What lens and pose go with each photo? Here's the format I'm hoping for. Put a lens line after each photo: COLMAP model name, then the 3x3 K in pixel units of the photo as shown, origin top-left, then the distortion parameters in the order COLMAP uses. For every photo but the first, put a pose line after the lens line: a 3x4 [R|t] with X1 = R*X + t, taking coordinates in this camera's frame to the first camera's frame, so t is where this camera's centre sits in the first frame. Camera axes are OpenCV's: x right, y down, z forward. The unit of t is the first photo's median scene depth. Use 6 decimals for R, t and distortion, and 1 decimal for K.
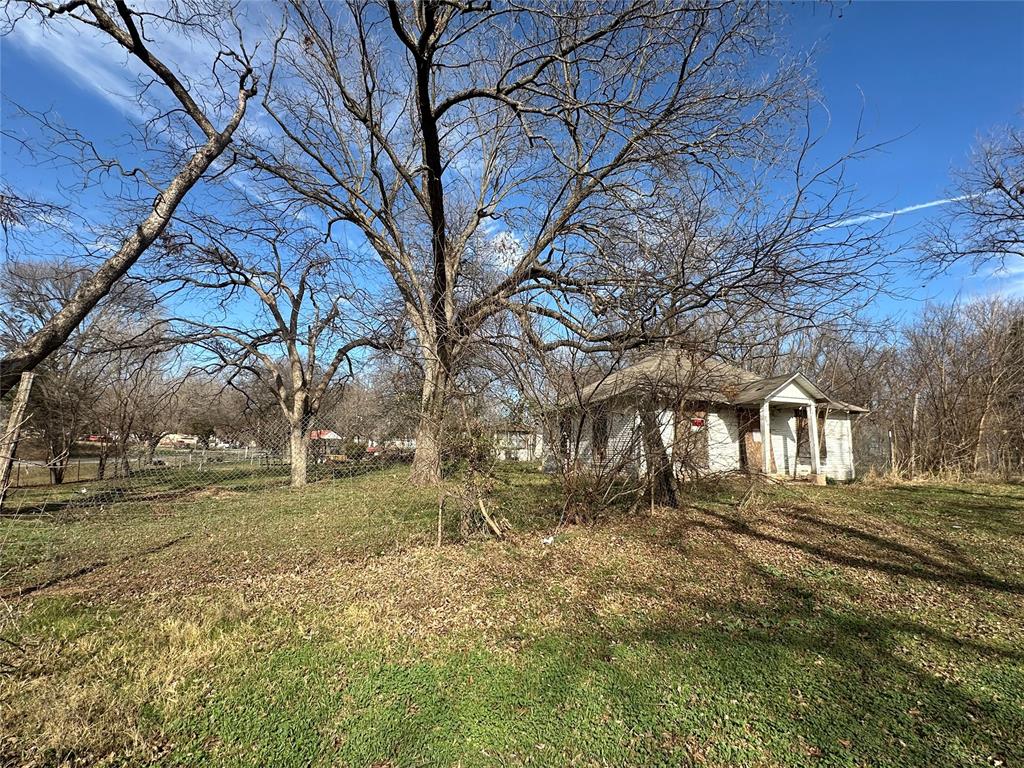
lens RADIAL K [[506.3, 0, 512.8], [0, 506.3, 384.3], [0, 0, 1]] dist [-0.000209, -0.001452]
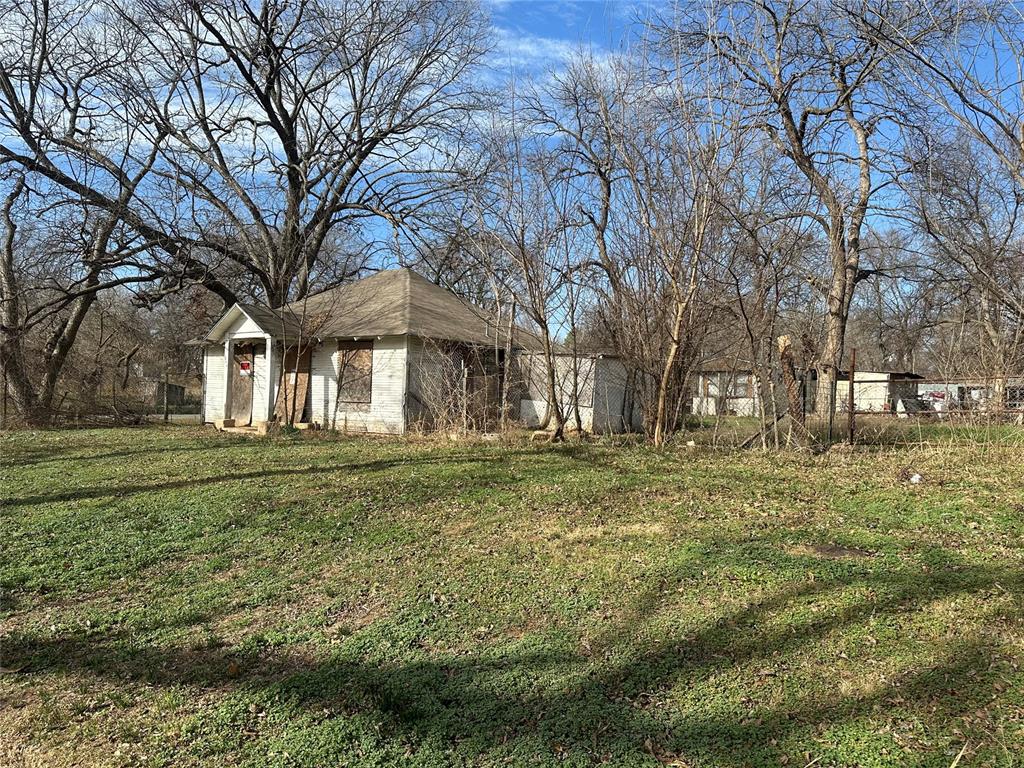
lens RADIAL K [[716.2, 0, 515.3], [0, 716.2, 385.7], [0, 0, 1]] dist [0.059149, -0.064742]
pose [[0.588365, -0.025905, -0.808181, 1.031339], [0.107234, 0.993158, 0.046234, 0.061298], [0.801453, -0.113867, 0.587117, 0.358596]]
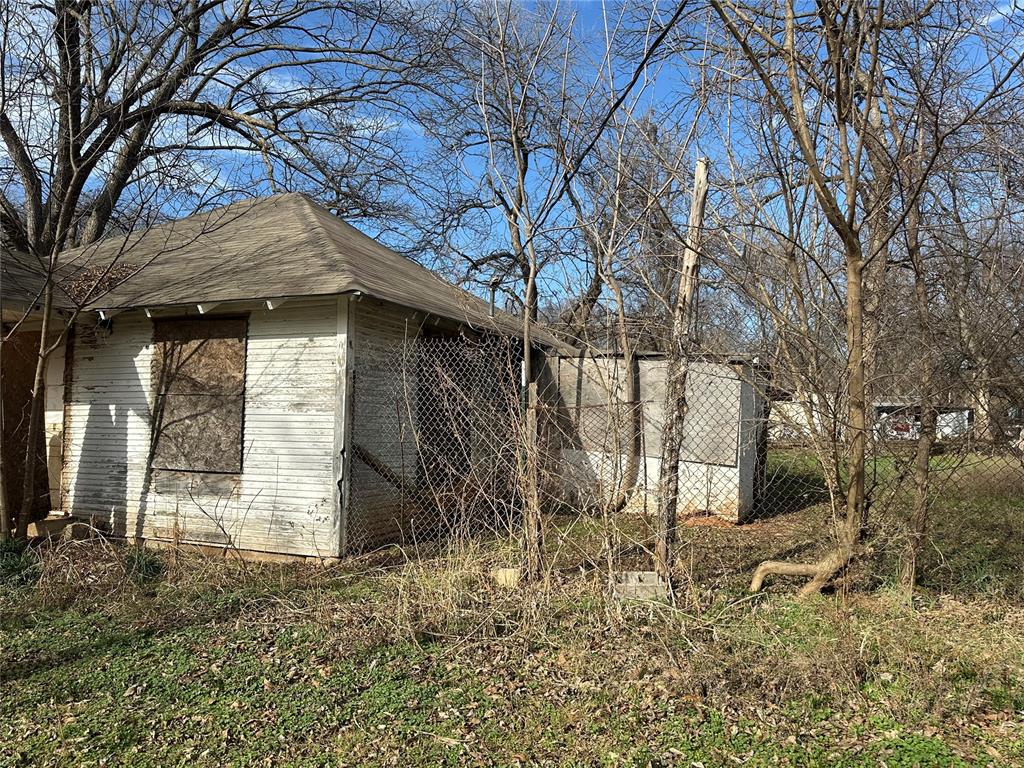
lens RADIAL K [[716.2, 0, 509.2], [0, 716.2, 390.9], [0, 0, 1]] dist [0.059149, -0.064742]
pose [[0.747315, -0.046236, -0.662859, 0.654494], [0.103694, 0.993469, 0.047610, 0.061186], [0.656329, -0.104314, 0.747229, 0.513936]]
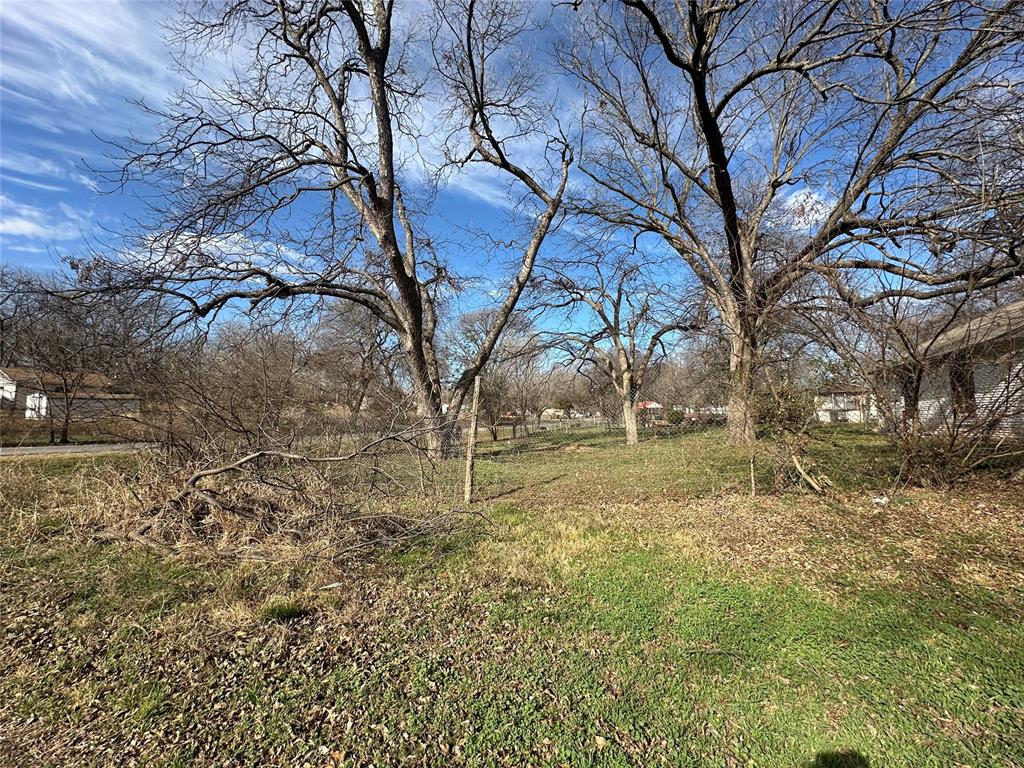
lens RADIAL K [[408.6, 0, 513.5], [0, 408.6, 381.7], [0, 0, 1]] dist [0.000370, 0.000408]
pose [[0.779726, -0.079497, -0.621053, 0.011857], [0.106239, 0.994322, 0.006105, 0.000323], [0.617042, -0.070740, 0.783744, -0.018856]]
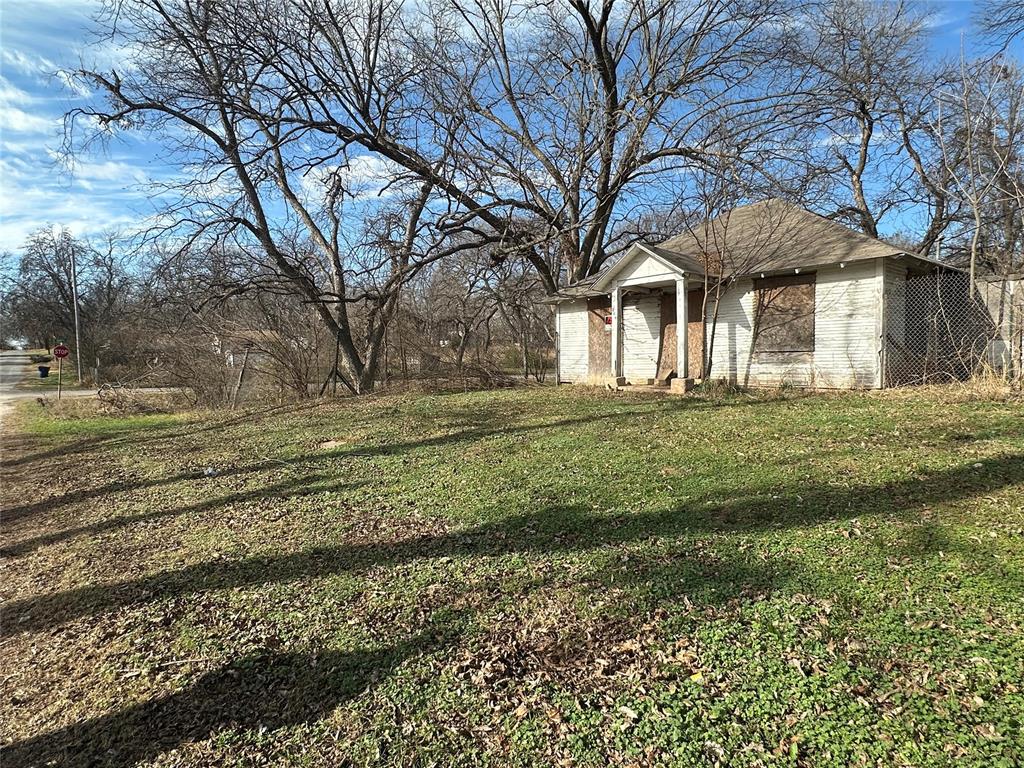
lens RADIAL K [[577.4, 0, 515.1], [0, 577.4, 386.6], [0, 0, 1]] dist [0.000106, 0.001531]
pose [[0.371122, 0.008890, -0.928542, 0.723260], [0.158859, 0.984605, 0.072920, 0.052807], [0.914895, -0.174569, 0.363996, 0.274458]]
